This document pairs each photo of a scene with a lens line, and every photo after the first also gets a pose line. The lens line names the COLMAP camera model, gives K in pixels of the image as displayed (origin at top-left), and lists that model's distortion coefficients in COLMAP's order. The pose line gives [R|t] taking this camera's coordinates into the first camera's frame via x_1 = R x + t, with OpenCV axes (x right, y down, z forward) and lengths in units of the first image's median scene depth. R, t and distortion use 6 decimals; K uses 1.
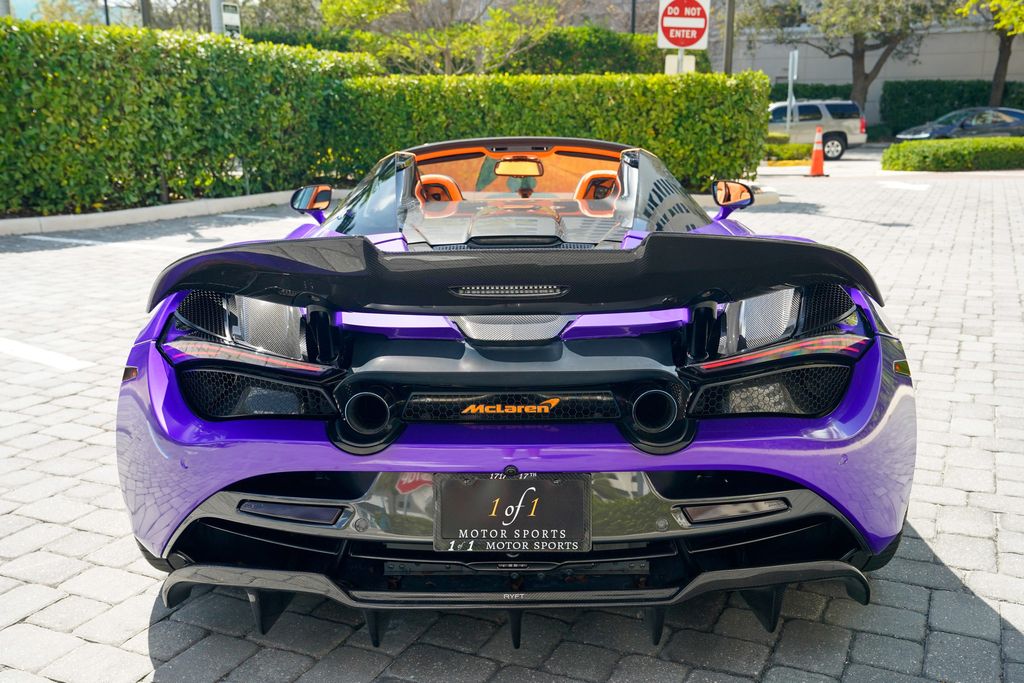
lens RADIAL K [[990.7, 0, 511.8], [0, 990.7, 358.9], [0, 0, 1]] dist [-0.019620, 0.141551]
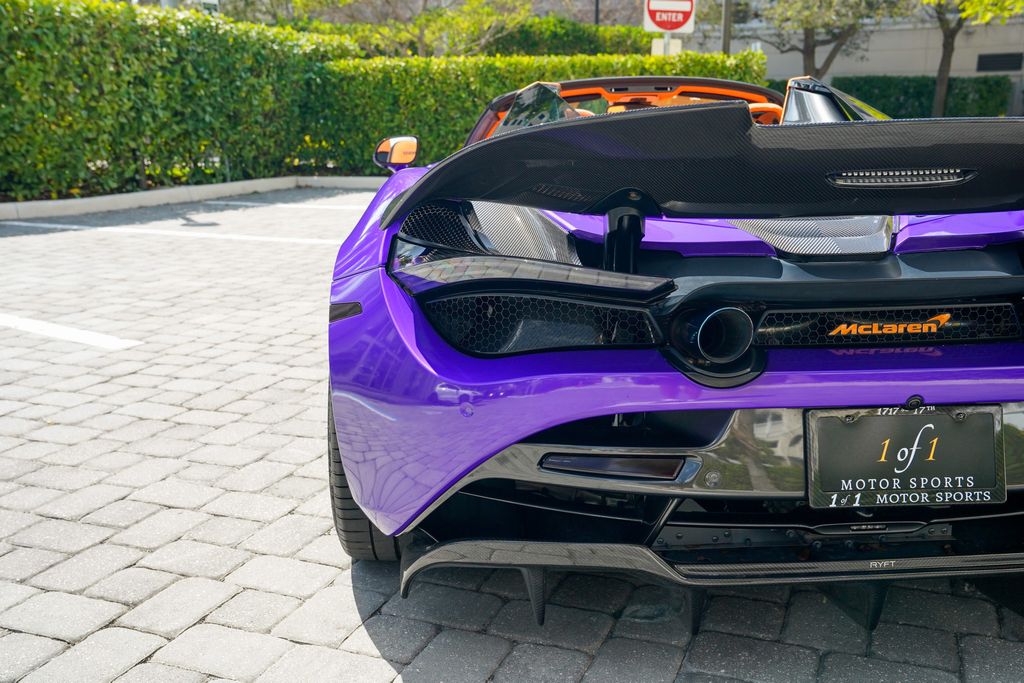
lens RADIAL K [[990.8, 0, 517.5], [0, 990.8, 351.5], [0, 0, 1]] dist [-0.019748, 0.134086]
pose [[0.997711, -0.019538, 0.064736, -0.057938], [0.020120, 0.999763, -0.008362, 0.011410], [-0.064557, 0.009645, 0.997867, 0.036035]]
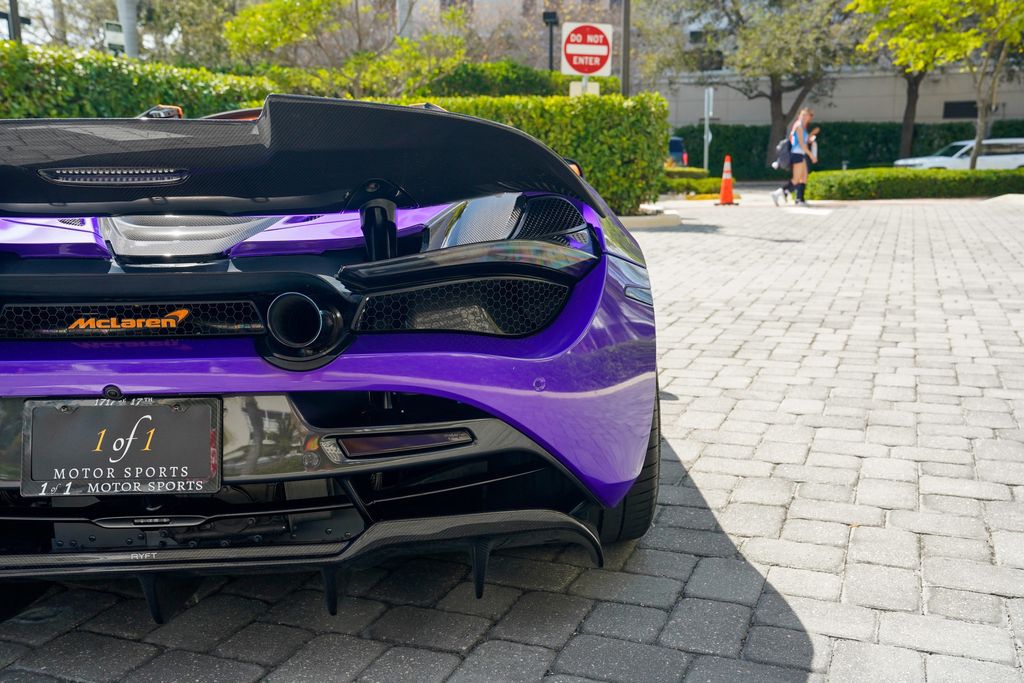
lens RADIAL K [[992.7, 0, 516.4], [0, 992.7, 354.0], [0, 0, 1]] dist [-0.021964, 0.144100]
pose [[0.998007, -0.012420, 0.061867, 0.044172], [0.015550, 0.998609, -0.050377, 0.020077], [-0.061155, 0.051239, 0.996812, 0.025717]]
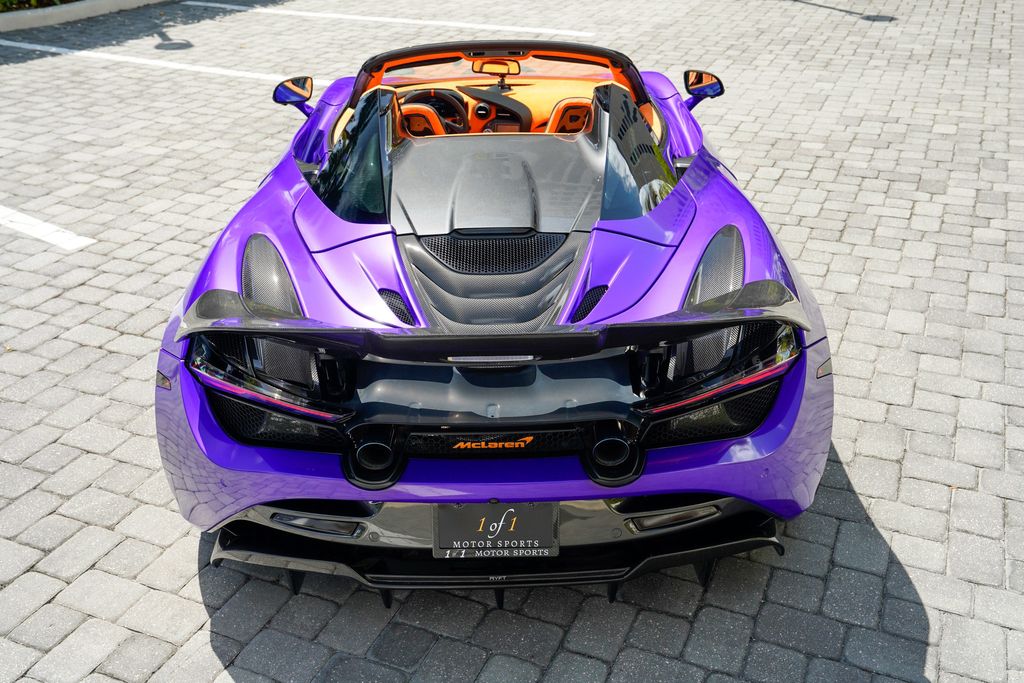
lens RADIAL K [[990.8, 0, 517.5], [0, 990.8, 351.5], [0, 0, 1]] dist [-0.019748, 0.134086]
pose [[0.999612, -0.015352, 0.023229, 0.000390], [0.008878, 0.966455, 0.256683, -0.060698], [-0.026391, -0.256377, 0.966217, -0.023320]]
